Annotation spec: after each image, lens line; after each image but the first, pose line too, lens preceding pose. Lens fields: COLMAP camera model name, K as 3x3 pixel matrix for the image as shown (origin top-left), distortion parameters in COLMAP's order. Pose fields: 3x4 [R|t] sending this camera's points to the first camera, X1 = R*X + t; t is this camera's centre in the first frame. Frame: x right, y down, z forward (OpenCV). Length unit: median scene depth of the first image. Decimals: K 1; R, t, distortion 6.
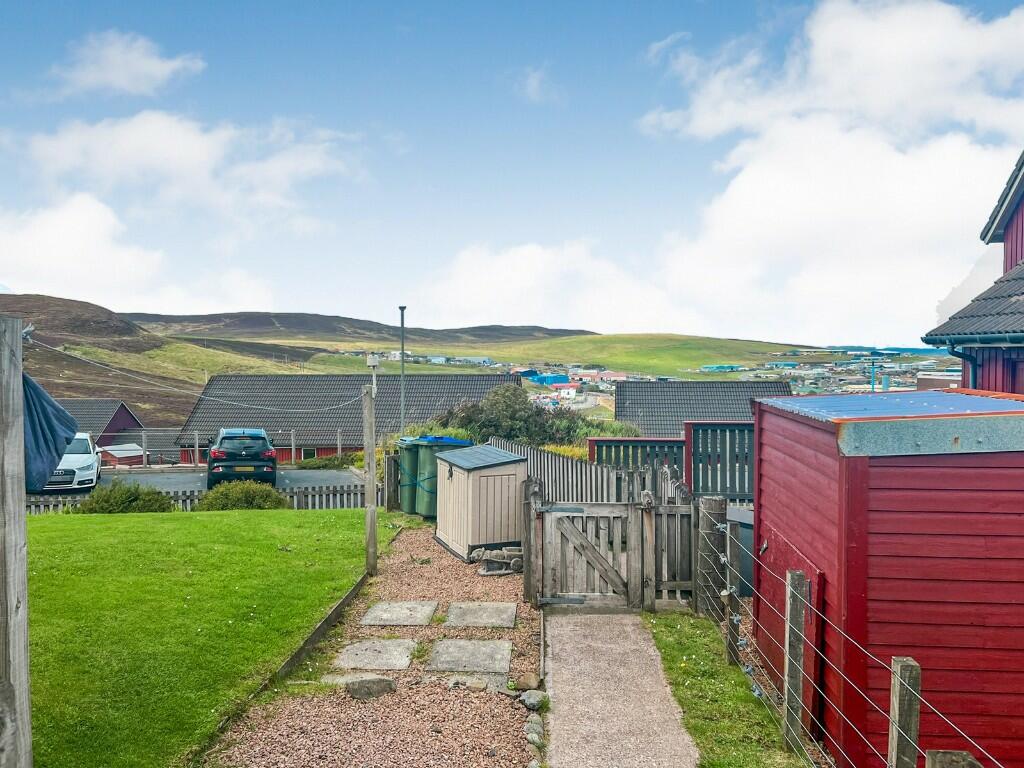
lens RADIAL K [[751.5, 0, 512.0], [0, 751.5, 384.0], [0, 0, 1]] dist [0.081919, -0.100825]
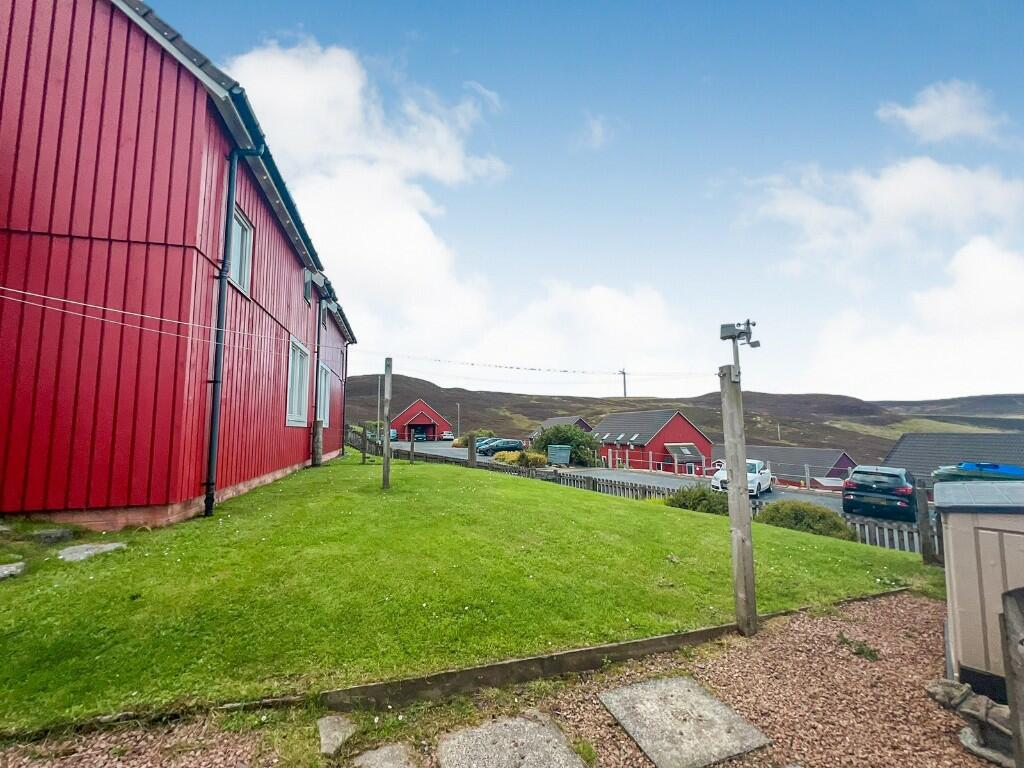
lens RADIAL K [[408.1, 0, 510.0], [0, 408.1, 390.7], [0, 0, 1]] dist [-0.000541, -0.000067]
pose [[0.375943, -0.083526, -0.922871, 0.096002], [-0.031686, 0.994188, -0.102889, 0.070796], [0.926101, 0.067922, 0.371111, 0.609064]]
